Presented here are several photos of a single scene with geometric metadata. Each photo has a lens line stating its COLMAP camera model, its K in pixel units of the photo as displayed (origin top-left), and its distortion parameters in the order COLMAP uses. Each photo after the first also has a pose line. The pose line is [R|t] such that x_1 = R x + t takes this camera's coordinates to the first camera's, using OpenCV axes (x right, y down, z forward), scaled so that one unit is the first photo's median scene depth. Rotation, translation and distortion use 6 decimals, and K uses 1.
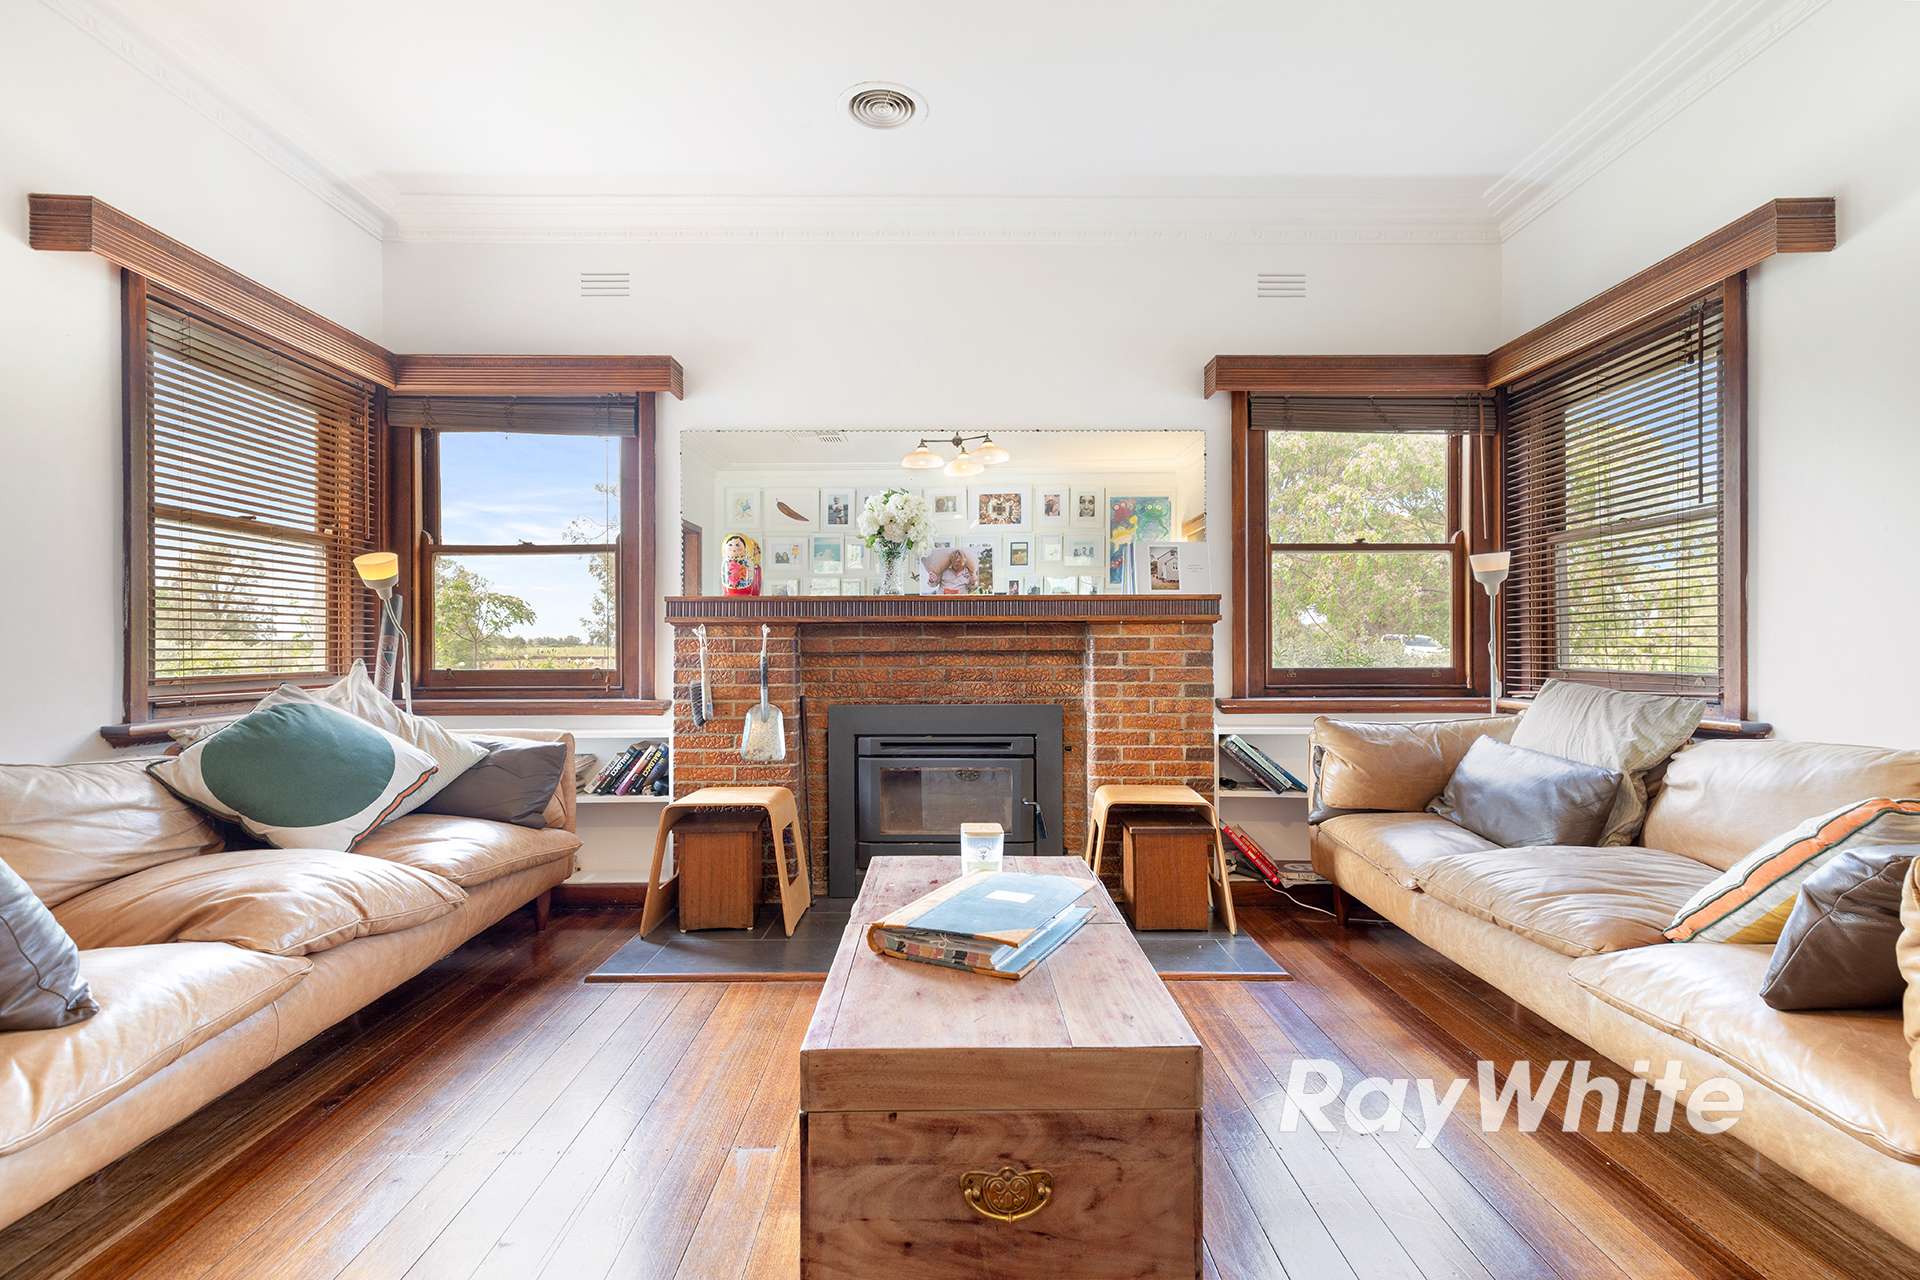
lens RADIAL K [[889.1, 0, 979.5], [0, 889.1, 646.8], [0, 0, 1]] dist [0.000289, -0.000047]
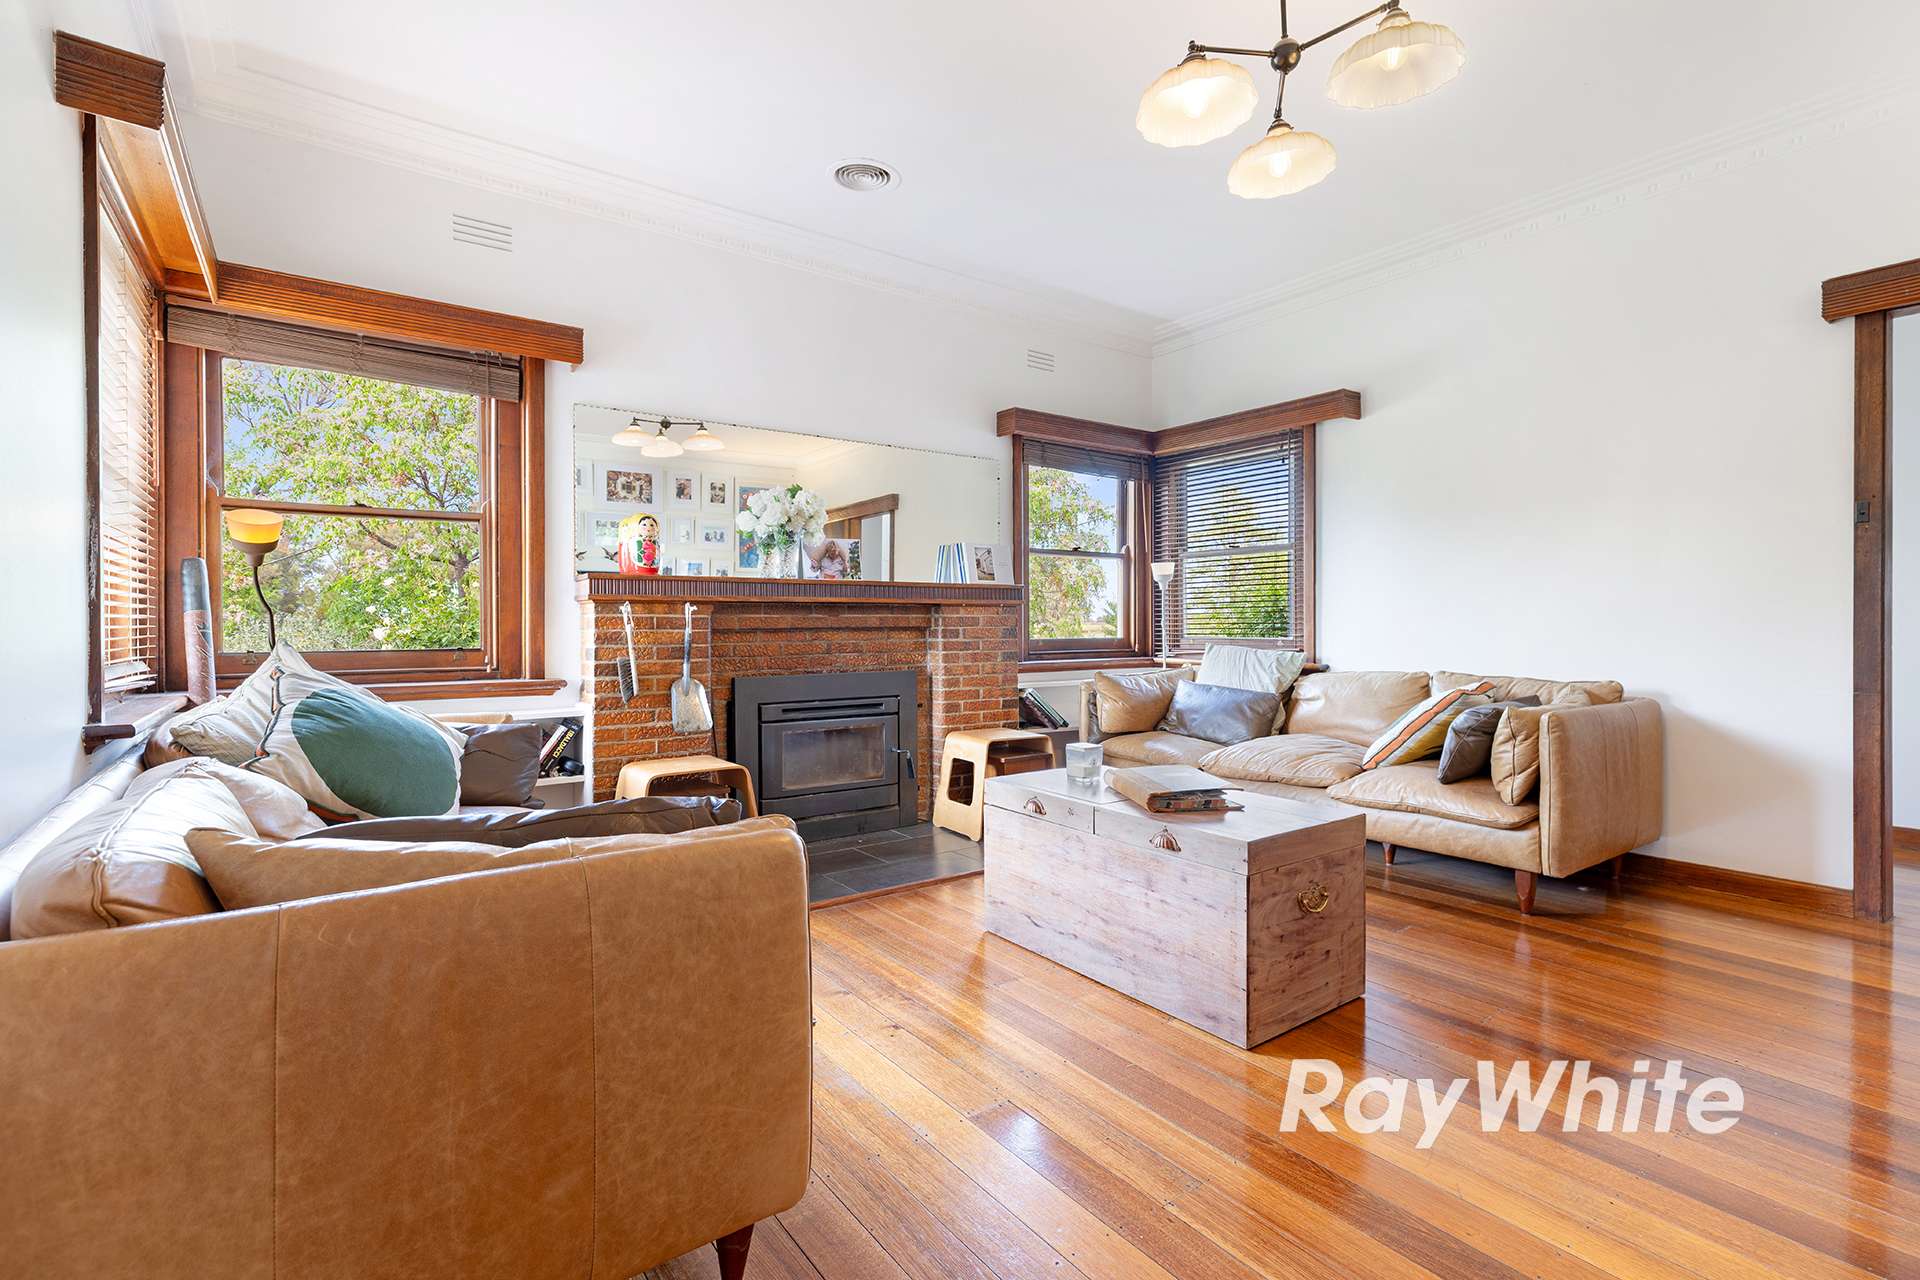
lens RADIAL K [[874.8, 0, 973.1], [0, 874.8, 635.7], [0, 0, 1]] dist [0.003567, 0.000245]
pose [[0.815055, -0.008109, 0.579327, -0.557244], [0.003152, 0.999949, 0.009562, 0.005117], [-0.579375, -0.005967, 0.815039, -0.042417]]
